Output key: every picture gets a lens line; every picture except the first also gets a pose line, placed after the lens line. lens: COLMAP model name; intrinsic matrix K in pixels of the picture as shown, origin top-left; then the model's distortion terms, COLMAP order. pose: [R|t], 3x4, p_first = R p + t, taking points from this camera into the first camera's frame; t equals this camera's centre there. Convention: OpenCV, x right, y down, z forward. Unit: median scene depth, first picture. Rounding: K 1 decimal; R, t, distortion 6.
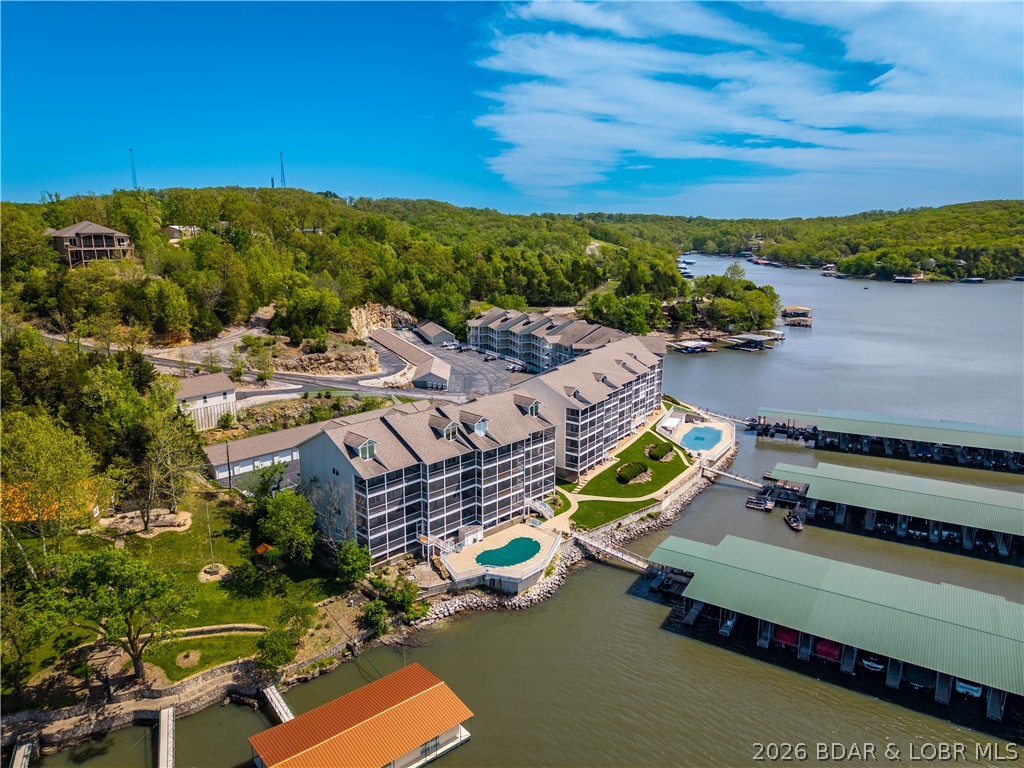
lens RADIAL K [[684.5, 0, 515.4], [0, 684.5, 378.0], [0, 0, 1]] dist [0.022030, -0.025907]
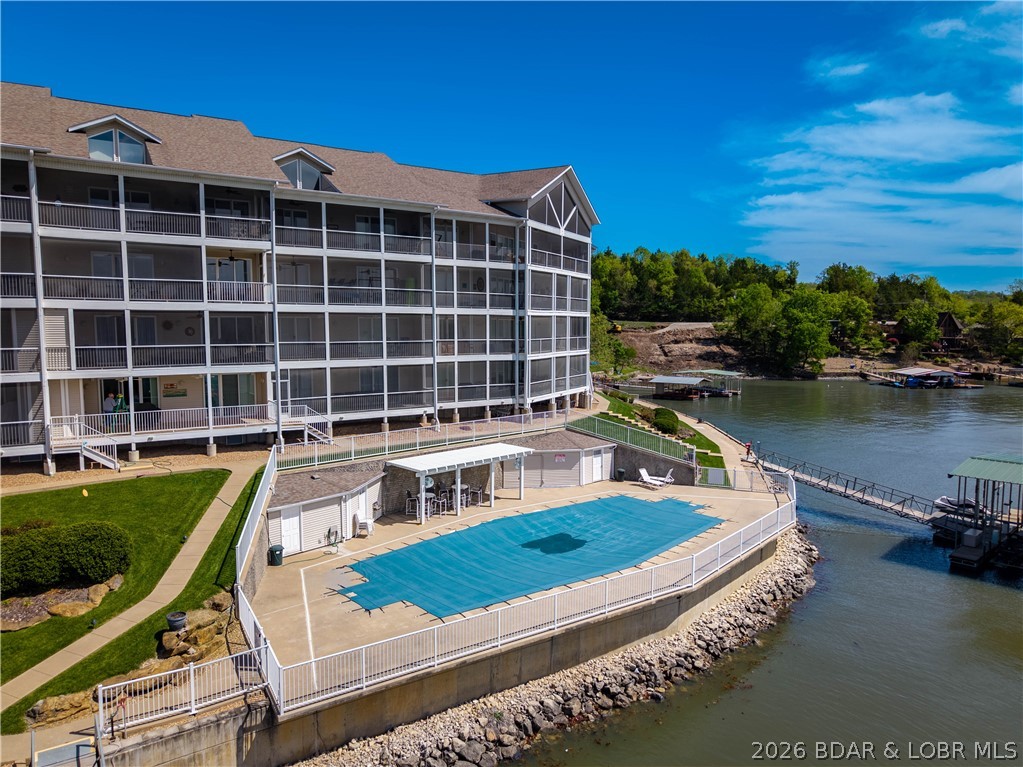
lens RADIAL K [[683.8, 0, 514.5], [0, 683.8, 385.4], [0, 0, 1]] dist [0.022030, -0.025907]
pose [[0.918425, 0.028611, -0.394558, 0.460463], [-0.080124, 0.990163, -0.114708, 0.091784], [0.387395, 0.136964, 0.911683, 1.122731]]
